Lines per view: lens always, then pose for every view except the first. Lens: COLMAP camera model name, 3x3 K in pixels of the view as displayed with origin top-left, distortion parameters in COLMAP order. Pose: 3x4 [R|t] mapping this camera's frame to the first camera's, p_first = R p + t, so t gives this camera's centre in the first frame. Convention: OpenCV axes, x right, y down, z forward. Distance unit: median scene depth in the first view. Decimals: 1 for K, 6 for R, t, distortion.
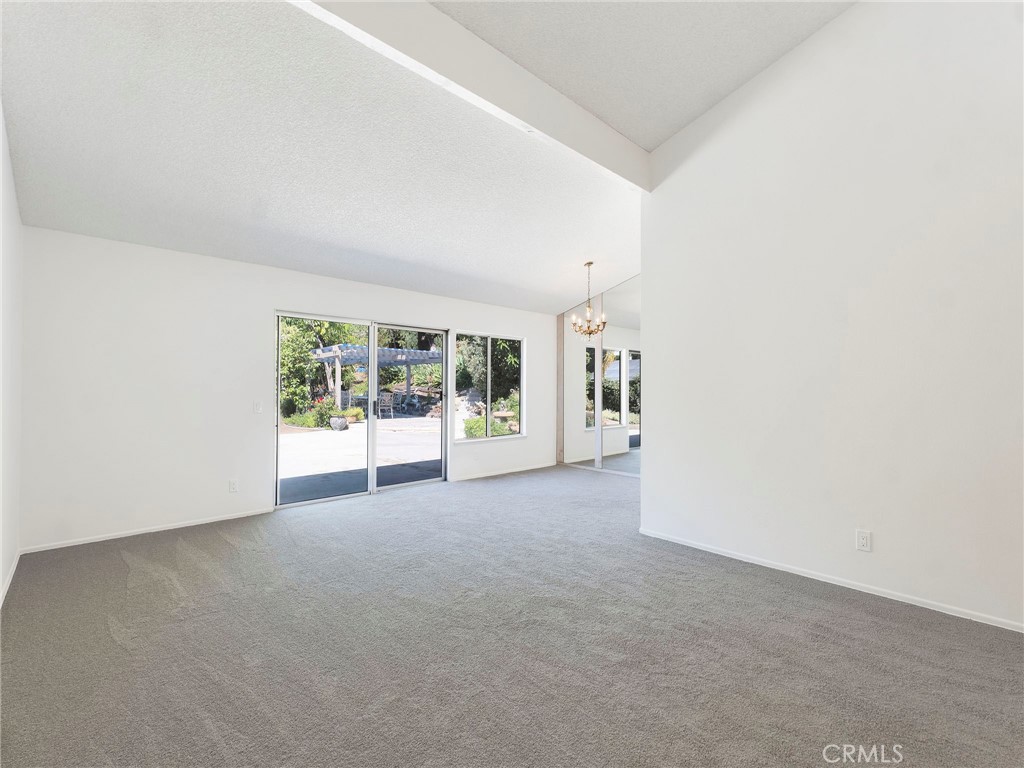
lens RADIAL K [[449.3, 0, 512.0], [0, 449.3, 384.0], [0, 0, 1]] dist [0.000725, -0.000065]
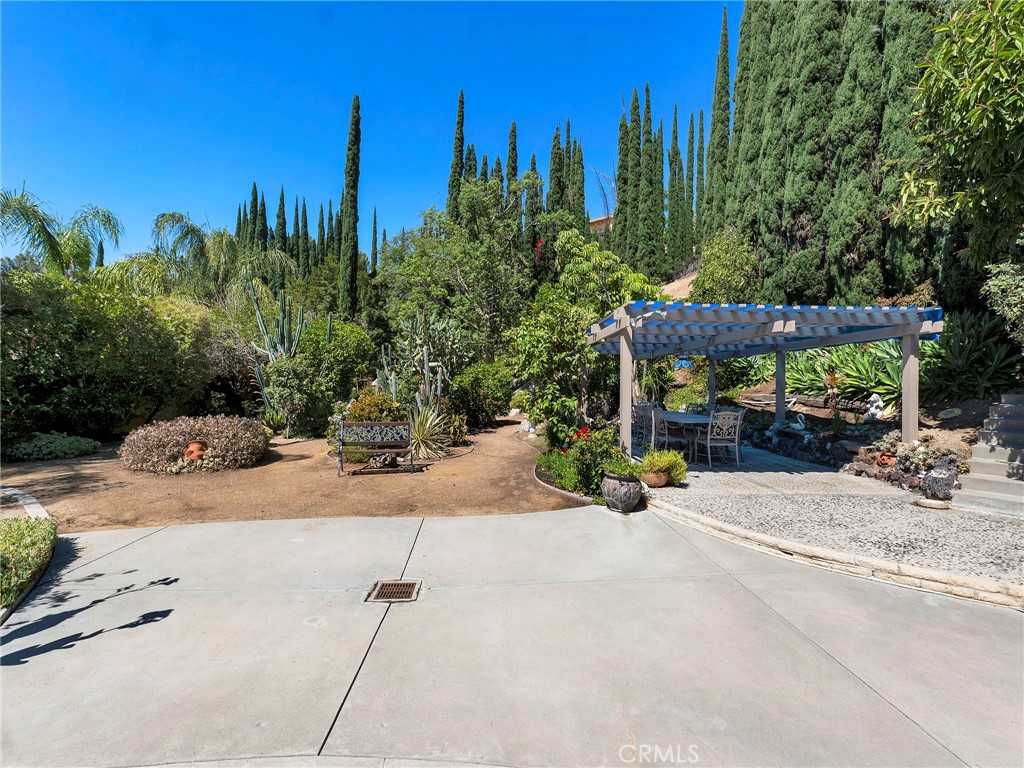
lens RADIAL K [[449.3, 0, 512.0], [0, 449.3, 384.0], [0, 0, 1]] dist [0.000725, -0.000065]
pose [[0.767577, -0.003990, -0.640944, -0.144887], [0.003463, 0.999992, -0.002079, -0.007606], [0.640947, -0.000624, 0.767585, 0.448916]]
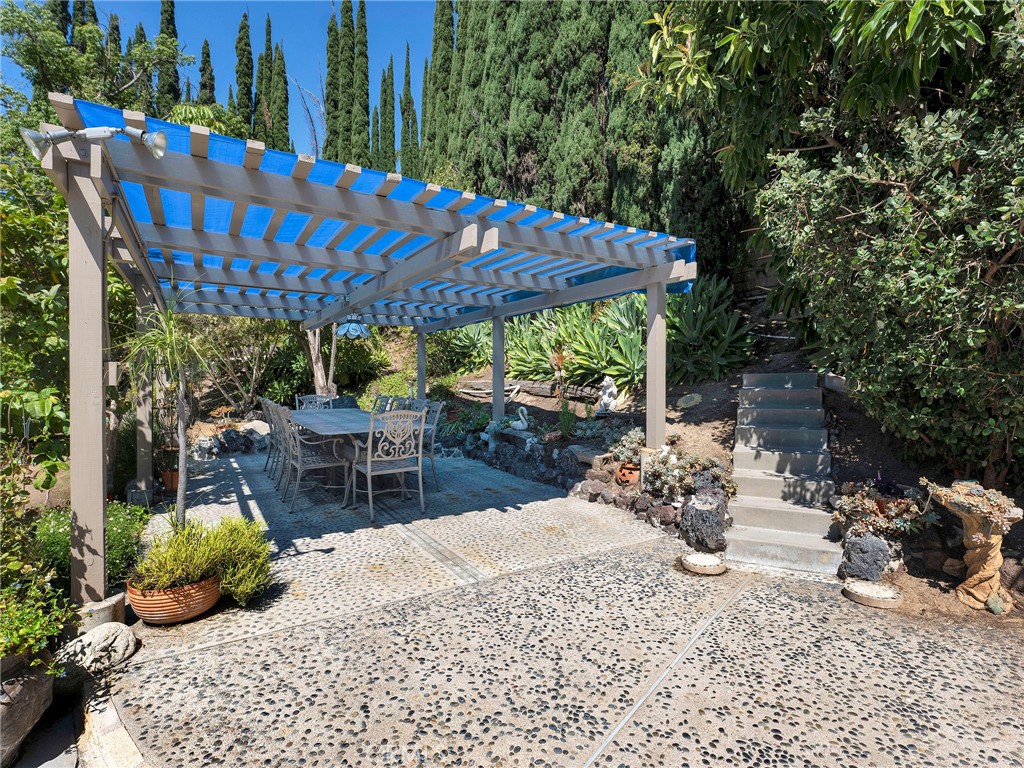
lens RADIAL K [[502.5, 0, 512.0], [0, 502.5, 384.0], [0, 0, 1]] dist [-0.001084, 0.000032]
pose [[0.985294, -0.006321, -0.170751, -0.159739], [0.010246, 0.999703, 0.022118, -0.001004], [0.170560, -0.023542, 0.985066, 0.643849]]
